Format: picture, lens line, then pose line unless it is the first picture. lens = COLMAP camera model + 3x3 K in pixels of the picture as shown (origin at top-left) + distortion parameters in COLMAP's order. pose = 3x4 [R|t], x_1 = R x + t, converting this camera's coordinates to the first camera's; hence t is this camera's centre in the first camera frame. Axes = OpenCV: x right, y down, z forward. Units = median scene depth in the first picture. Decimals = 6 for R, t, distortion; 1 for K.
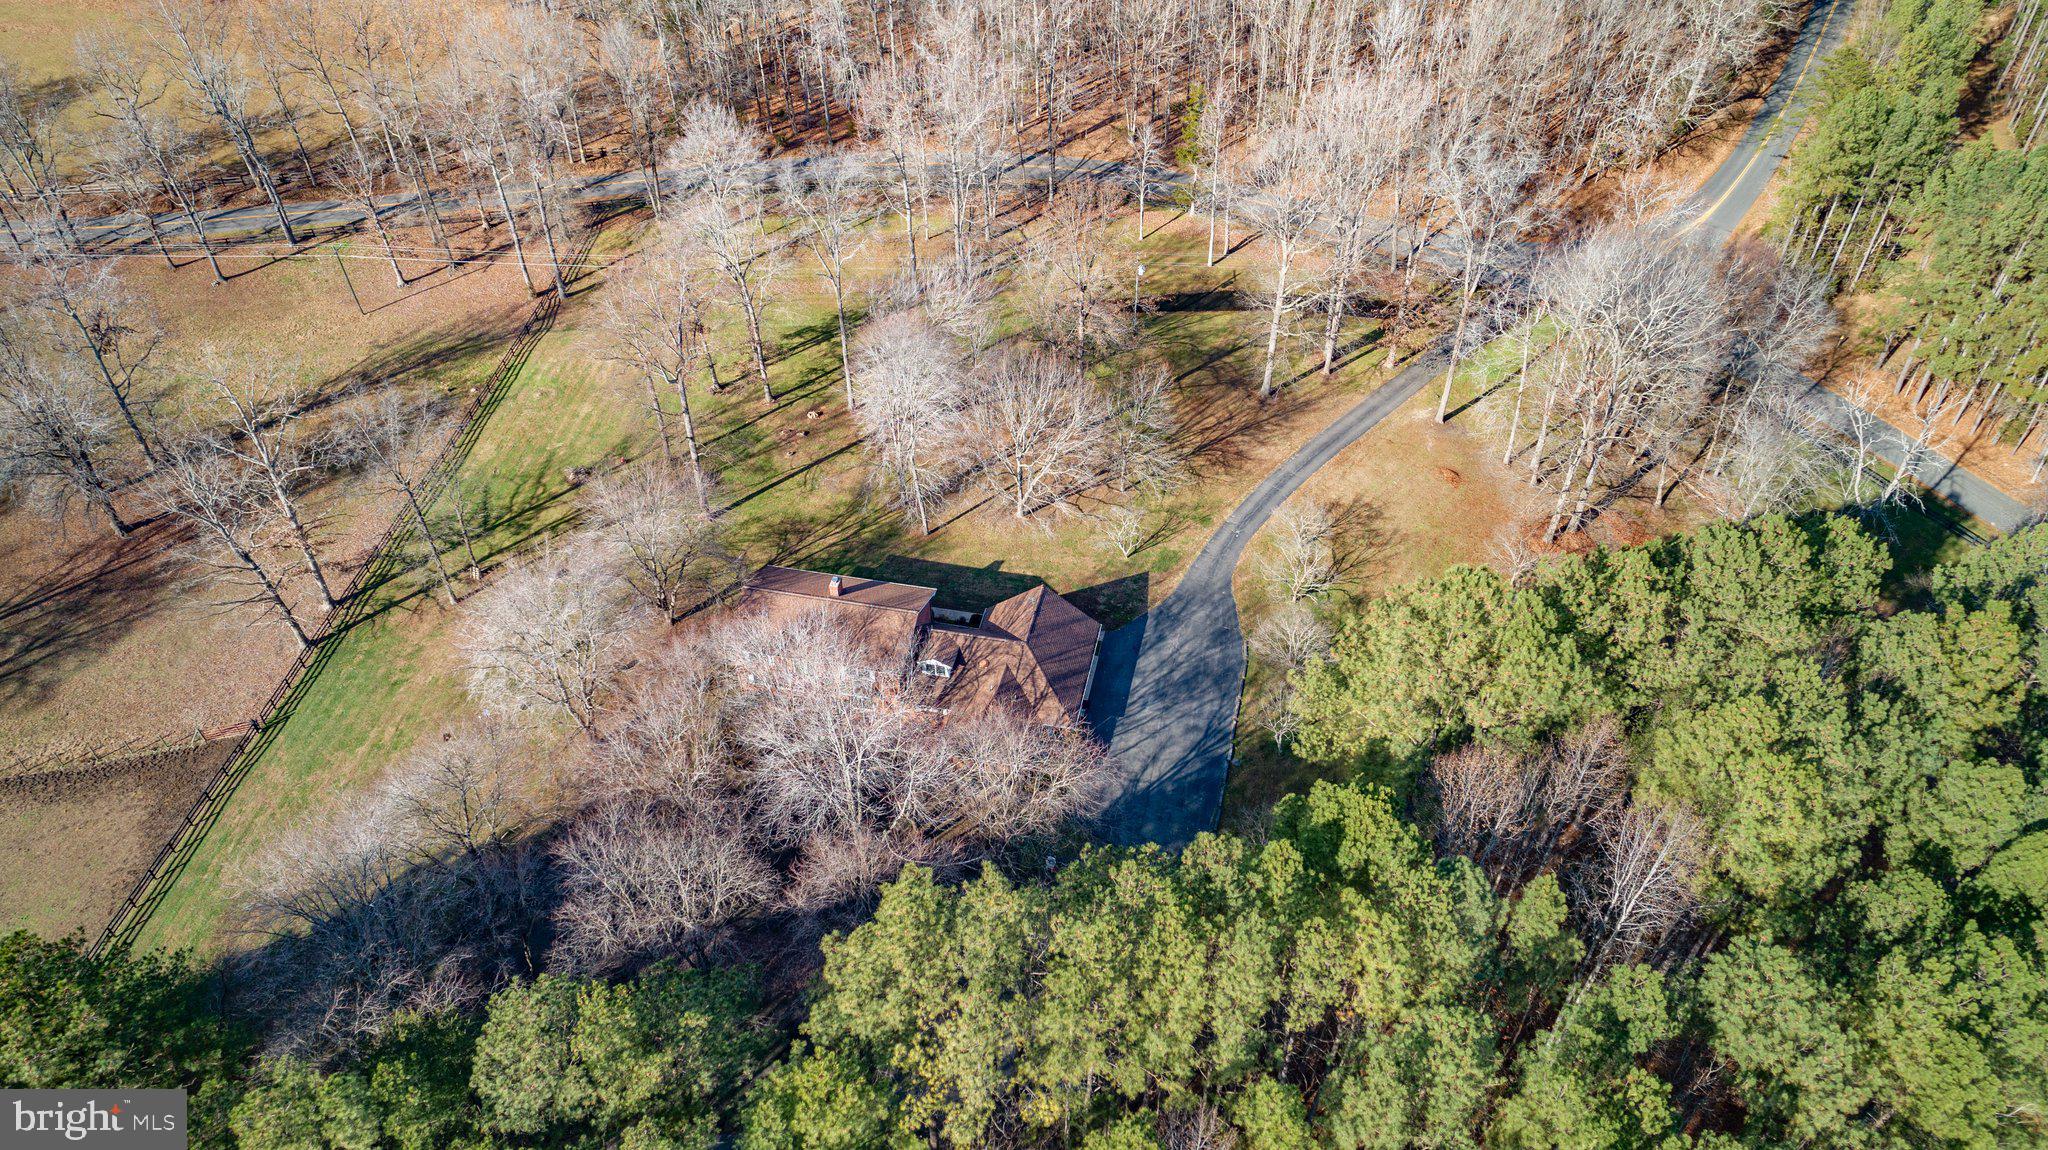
lens RADIAL K [[1380.9, 0, 1019.4], [0, 1380.9, 583.2], [0, 0, 1]] dist [-0.007524, 0.006752]
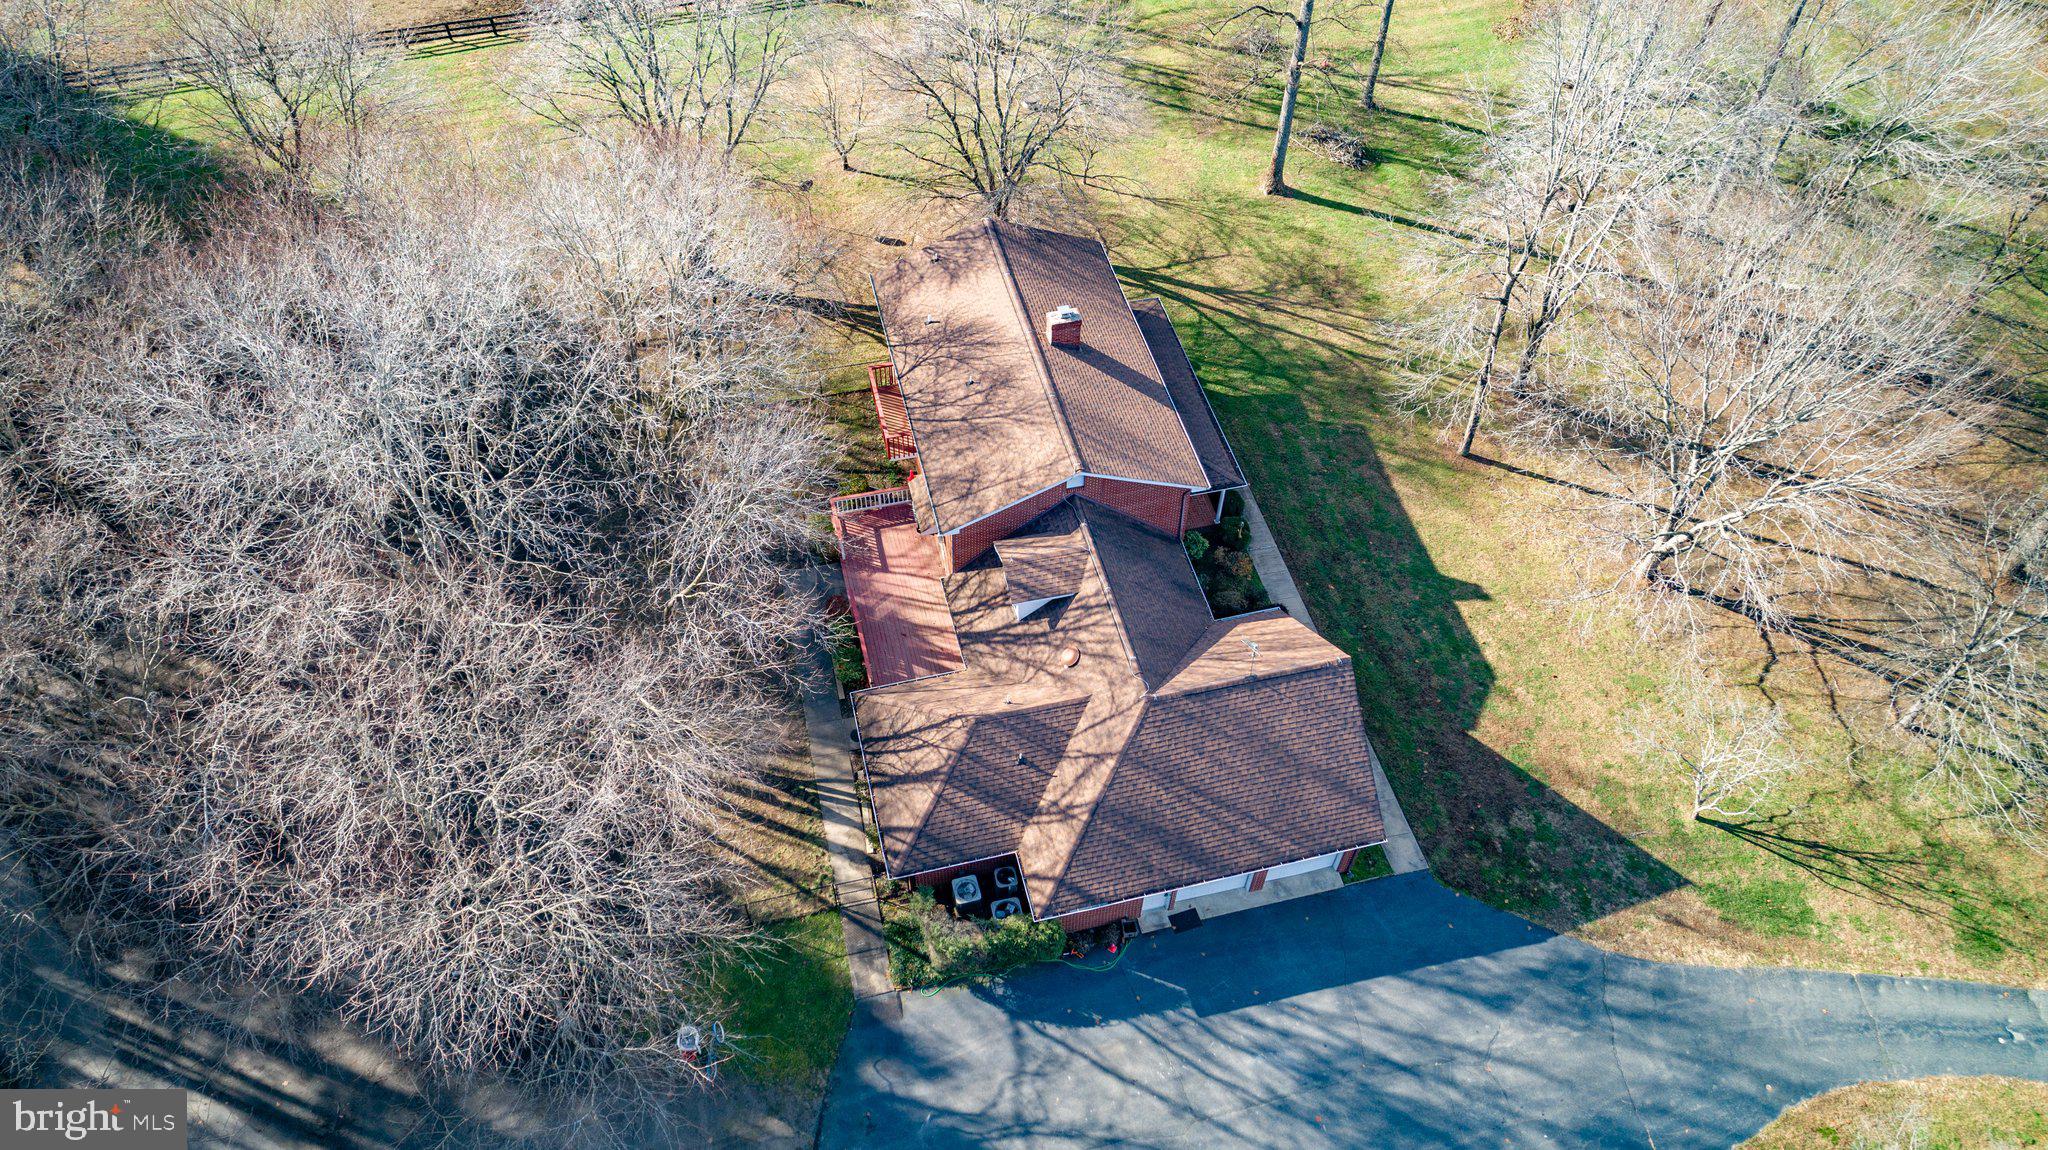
lens RADIAL K [[1380.9, 0, 1020.6], [0, 1380.9, 579.3], [0, 0, 1]] dist [-0.007524, 0.006752]
pose [[0.444204, 0.711770, -0.544119, 0.153147], [-0.614690, 0.683960, 0.392881, -0.098623], [0.651797, 0.159945, 0.741336, 0.556574]]
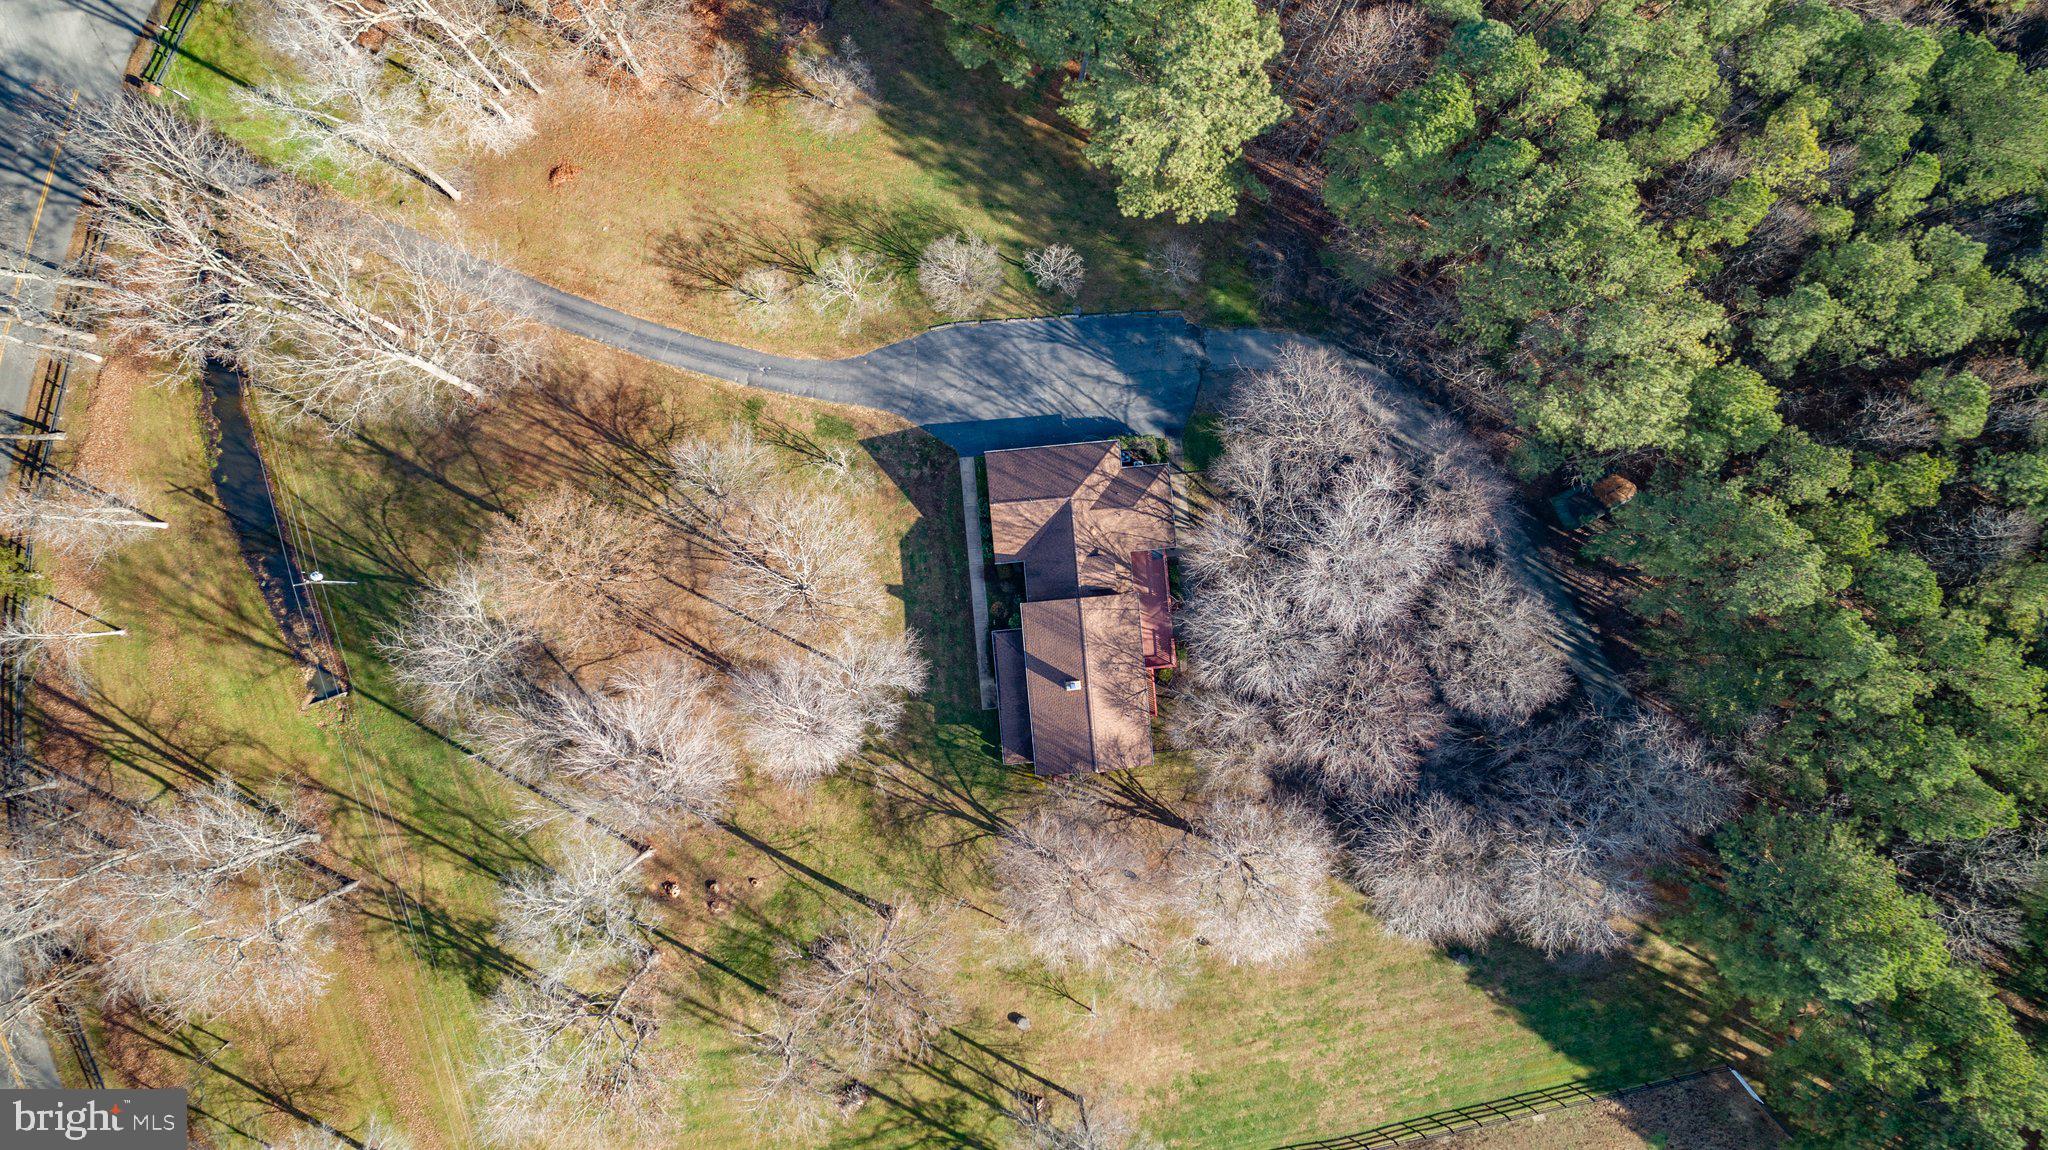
lens RADIAL K [[1380.9, 0, 1011.1], [0, 1380.9, 572.2], [0, 0, 1]] dist [-0.007524, 0.006752]
pose [[-0.304835, -0.952083, 0.024774, -0.052955], [0.627508, -0.181210, 0.757230, -0.683015], [-0.716456, 0.246376, 0.652679, 0.282697]]
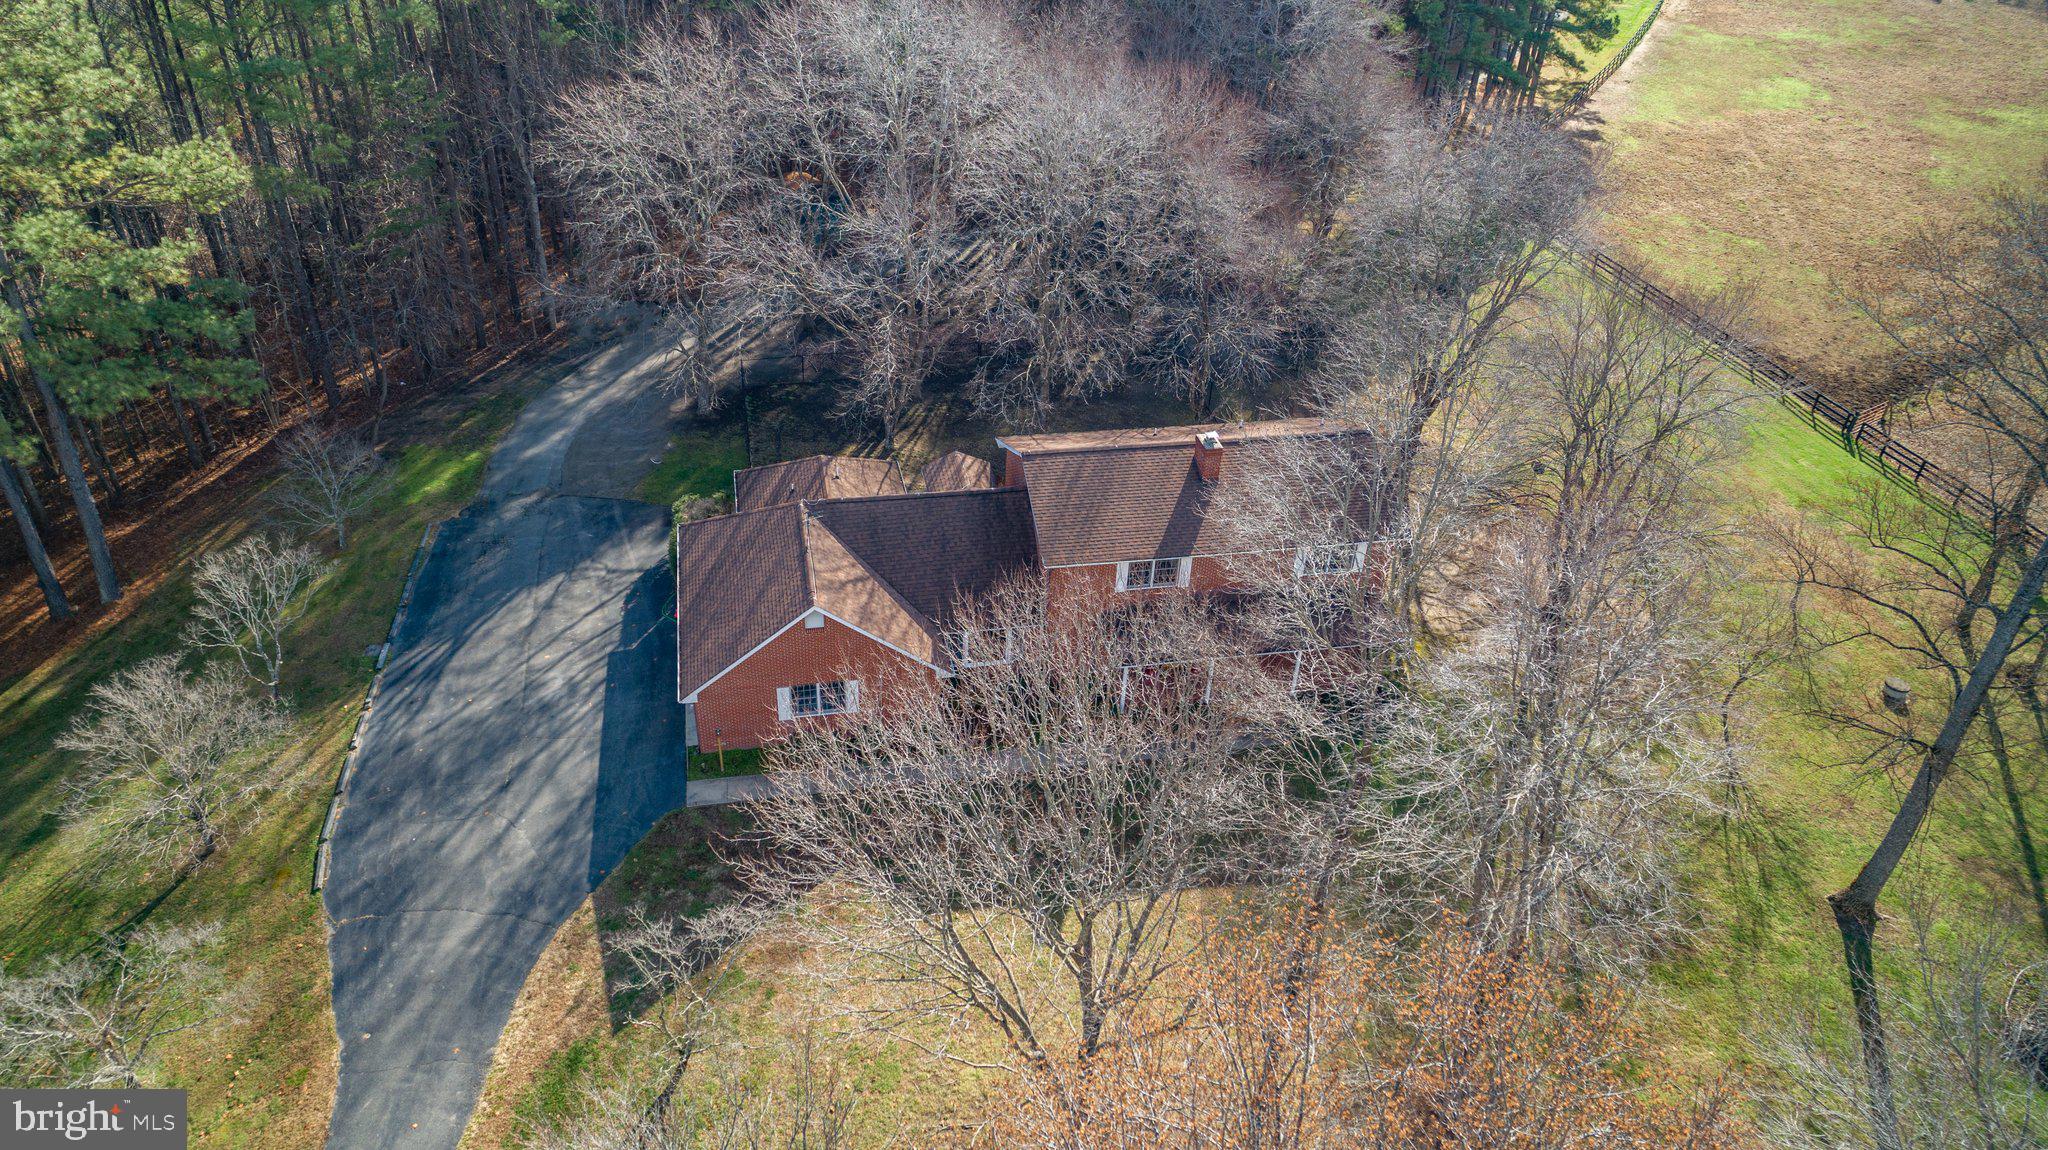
lens RADIAL K [[1380.9, 0, 1022.6], [0, 1380.9, 579.5], [0, 0, 1]] dist [-0.007524, 0.006752]
pose [[-0.914423, 0.215659, -0.342522, 0.089363], [-0.285986, 0.254602, 0.923791, -0.357272], [0.286430, 0.942693, -0.171138, 0.942764]]
